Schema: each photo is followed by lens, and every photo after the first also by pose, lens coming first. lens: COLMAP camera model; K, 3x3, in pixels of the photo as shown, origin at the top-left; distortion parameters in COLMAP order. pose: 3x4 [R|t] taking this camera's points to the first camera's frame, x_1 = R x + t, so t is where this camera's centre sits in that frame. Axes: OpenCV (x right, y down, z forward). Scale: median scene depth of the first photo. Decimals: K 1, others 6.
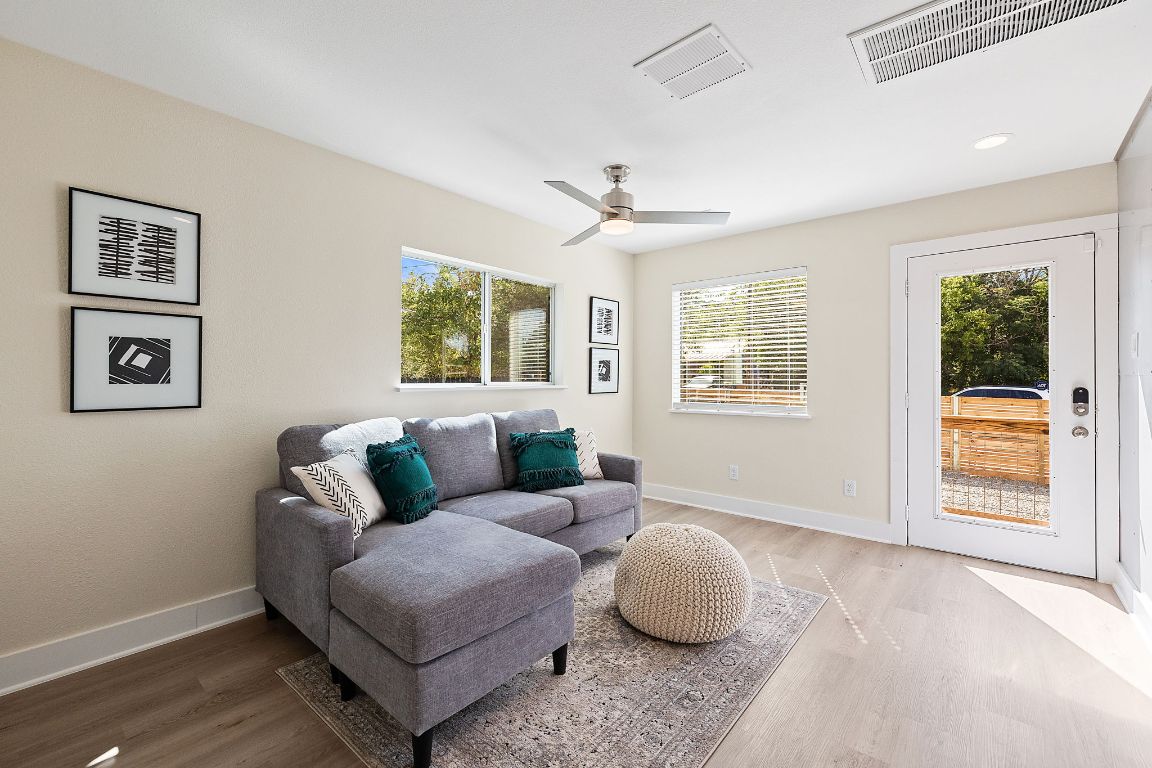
lens RADIAL K [[491.1, 0, 575.3], [0, 491.1, 379.7], [0, 0, 1]] dist [-0.012118, -0.000703]
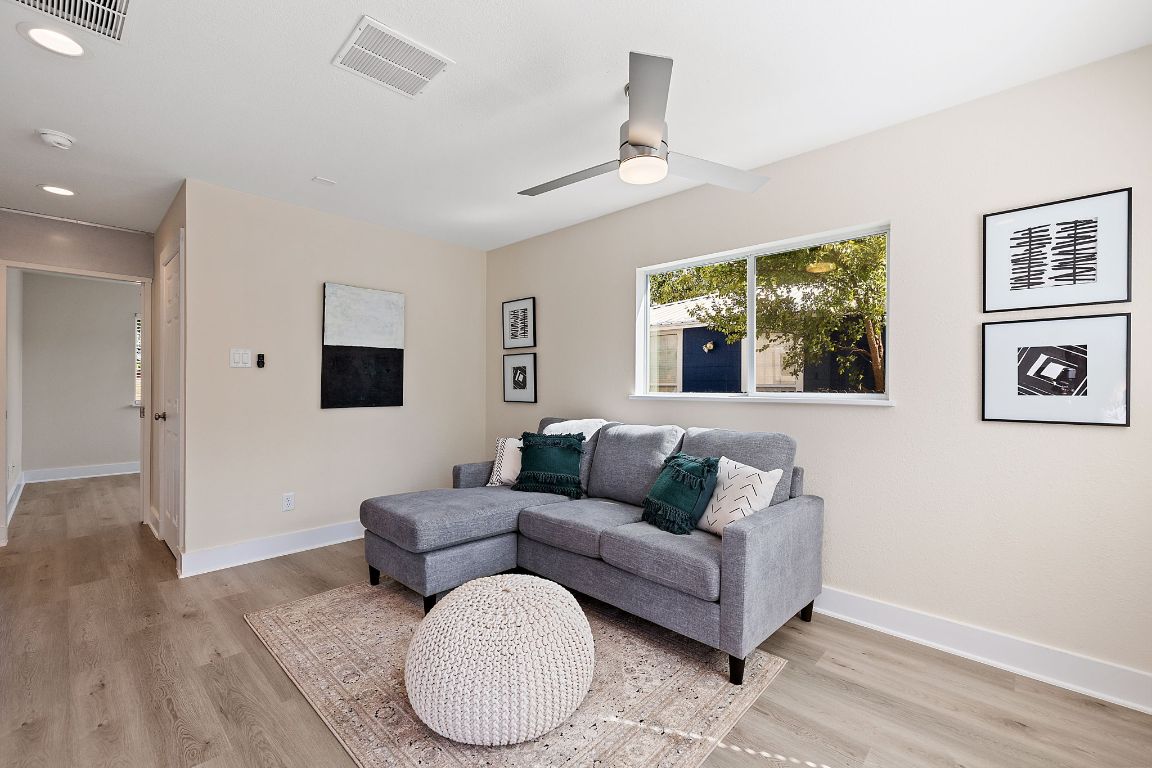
lens RADIAL K [[491.1, 0, 578.6], [0, 491.1, 389.2], [0, 0, 1]] dist [-0.012118, -0.000703]
pose [[-0.057187, 0.004047, -0.998355, 0.109930], [-0.007399, 0.999963, 0.004477, -0.000270], [0.998336, 0.007643, -0.057154, 0.132562]]
